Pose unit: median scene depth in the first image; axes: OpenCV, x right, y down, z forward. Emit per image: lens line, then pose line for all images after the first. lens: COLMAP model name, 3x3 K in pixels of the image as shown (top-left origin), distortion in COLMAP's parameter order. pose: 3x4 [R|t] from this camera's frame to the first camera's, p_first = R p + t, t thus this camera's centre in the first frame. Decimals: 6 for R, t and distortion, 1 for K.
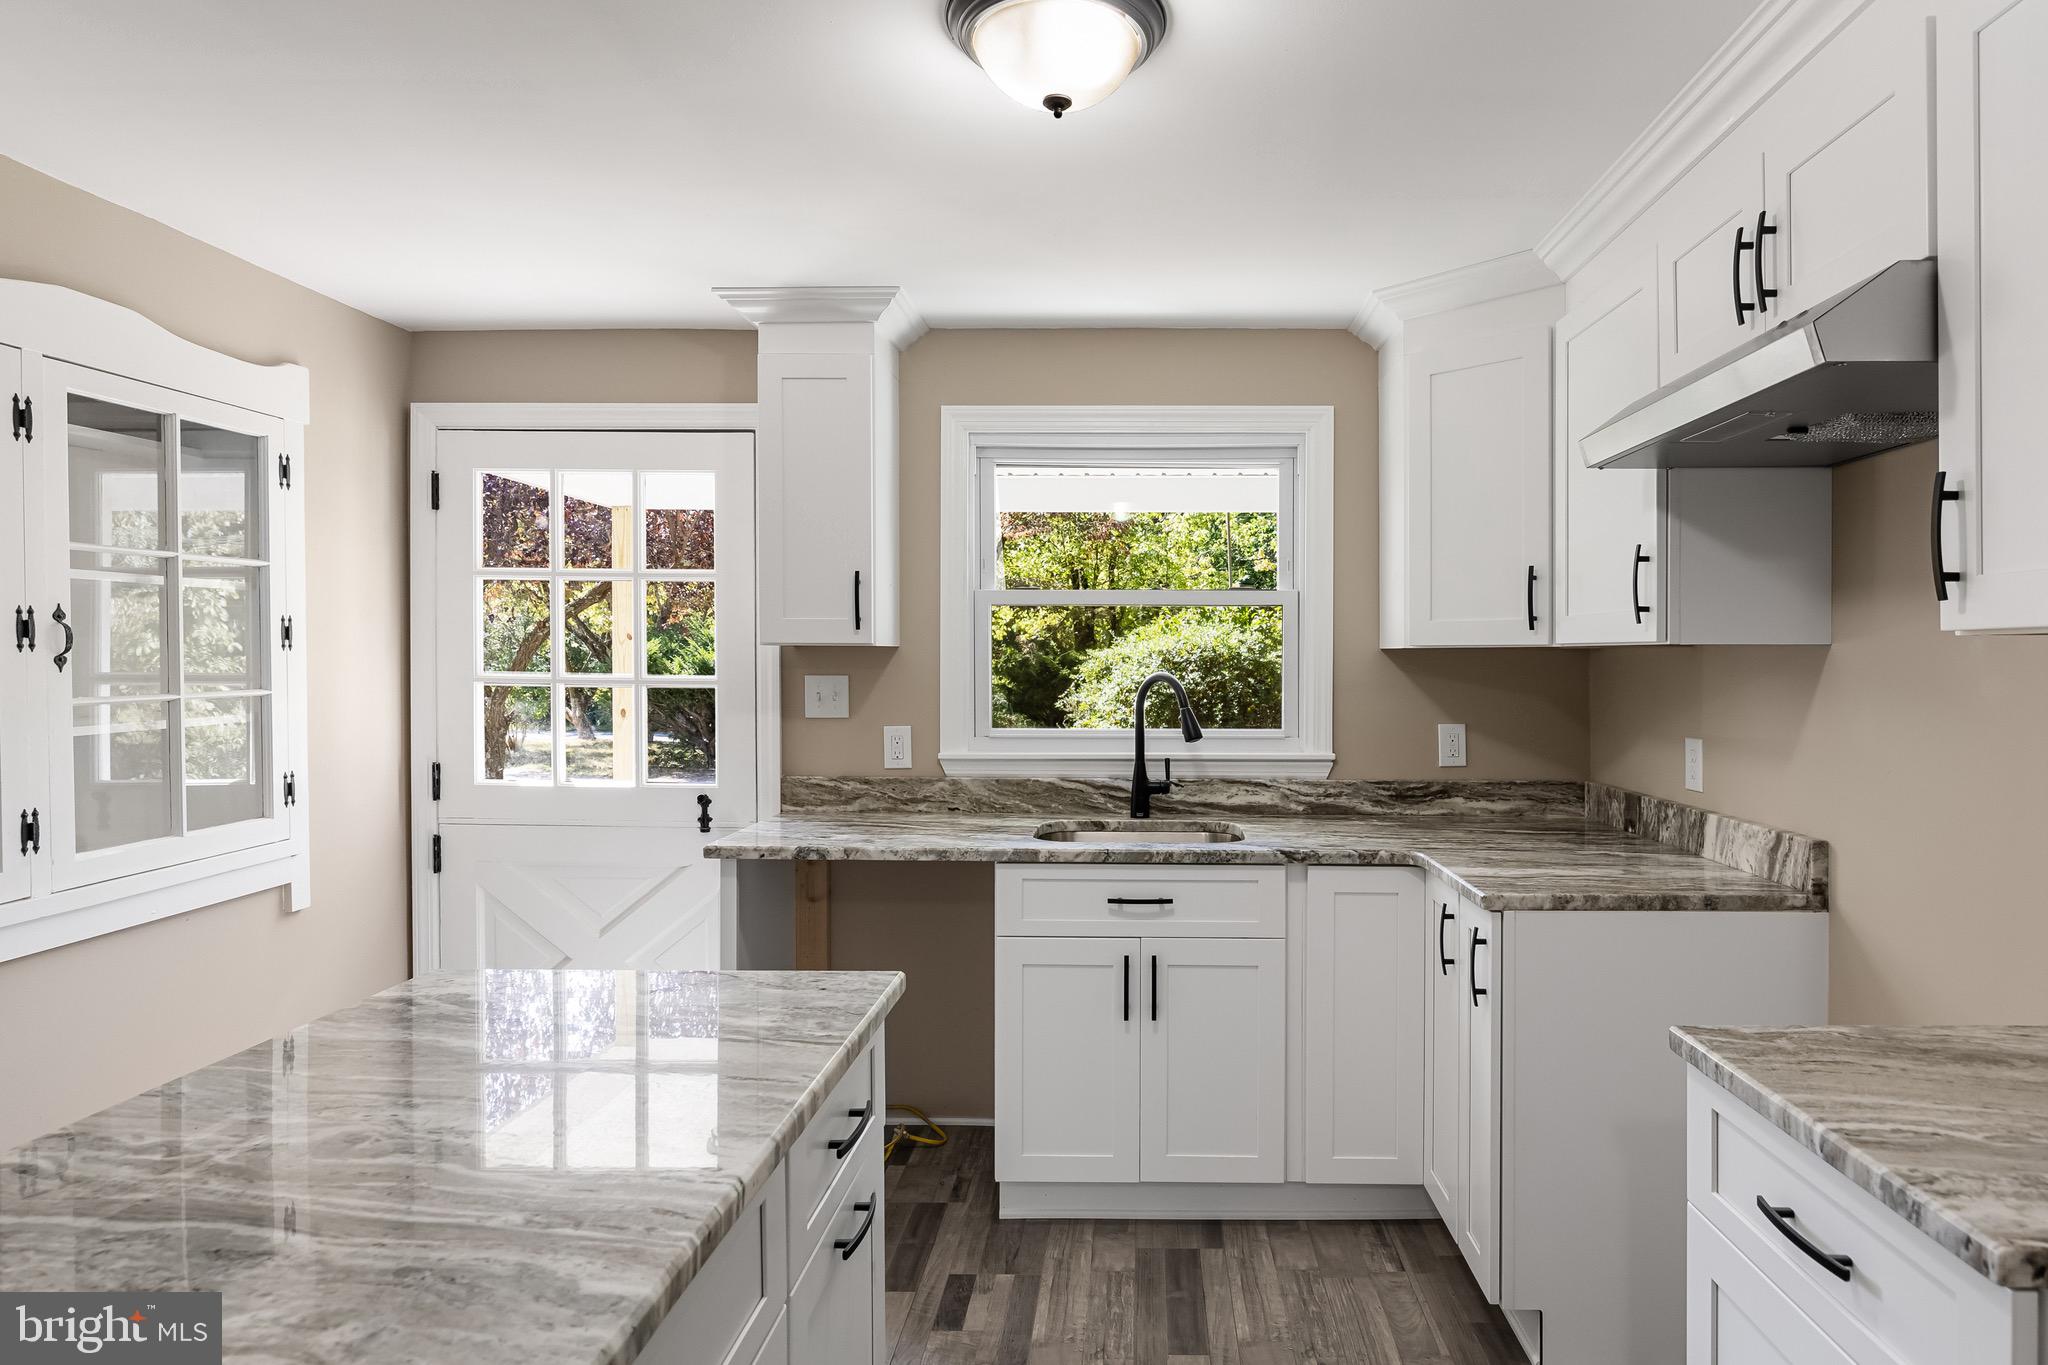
lens RADIAL K [[1164.0, 0, 1099.7], [0, 1164.0, 670.5], [0, 0, 1]] dist [-0.010955, -0.001878]
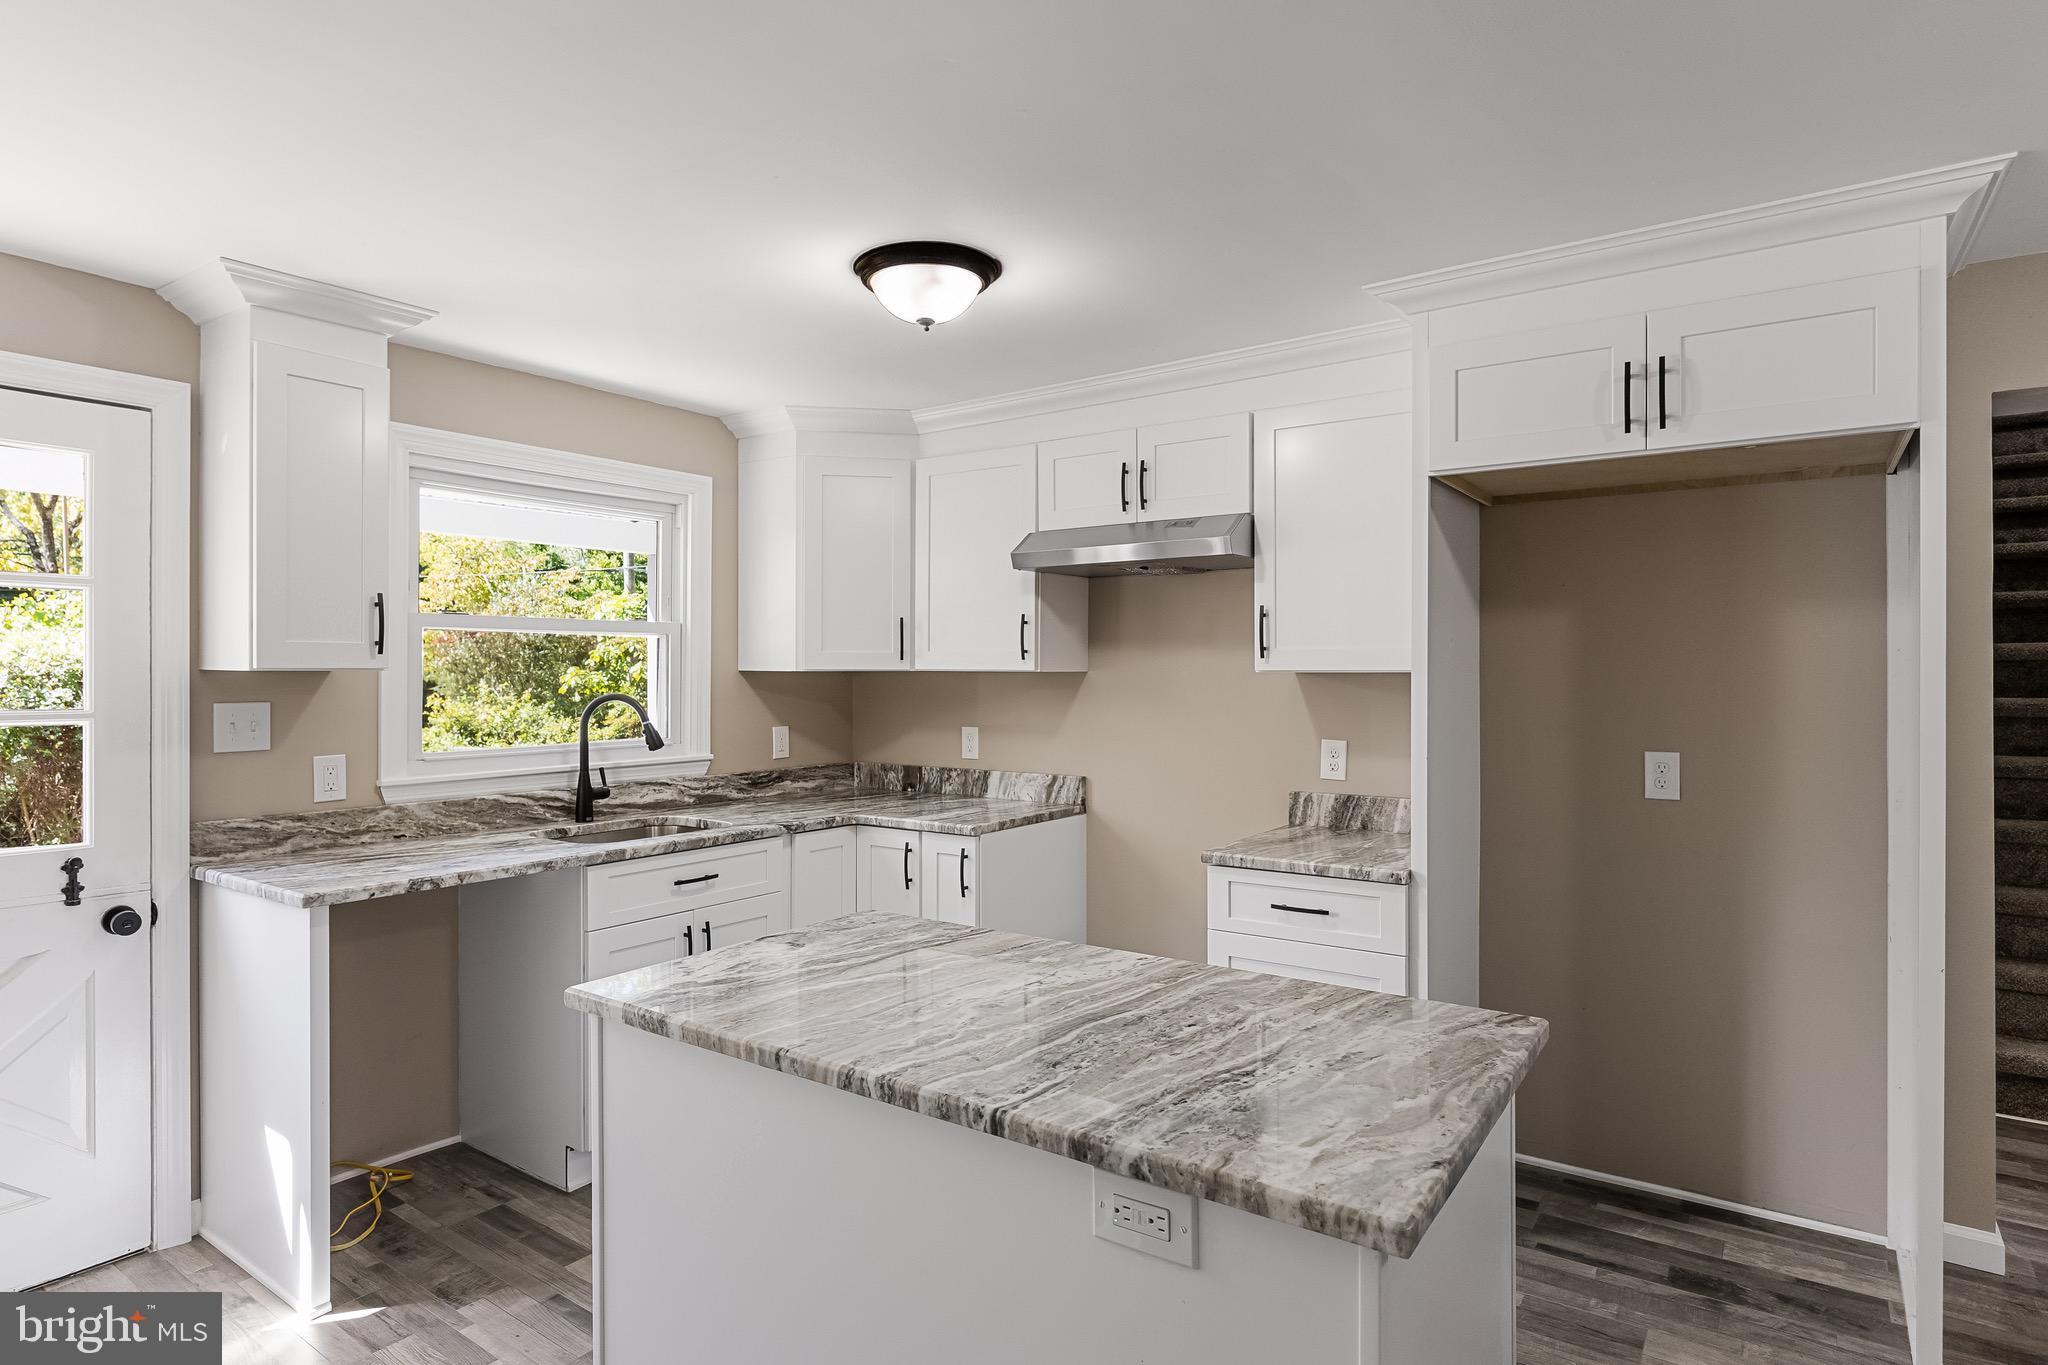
lens RADIAL K [[1164.0, 0, 1018.1], [0, 1164.0, 670.6], [0, 0, 1]] dist [-0.010955, -0.001878]
pose [[0.553739, -0.004535, 0.832678, -0.680648], [0.006782, 0.999977, 0.000935, -0.018071], [-0.832662, 0.005130, 0.553757, 0.031890]]
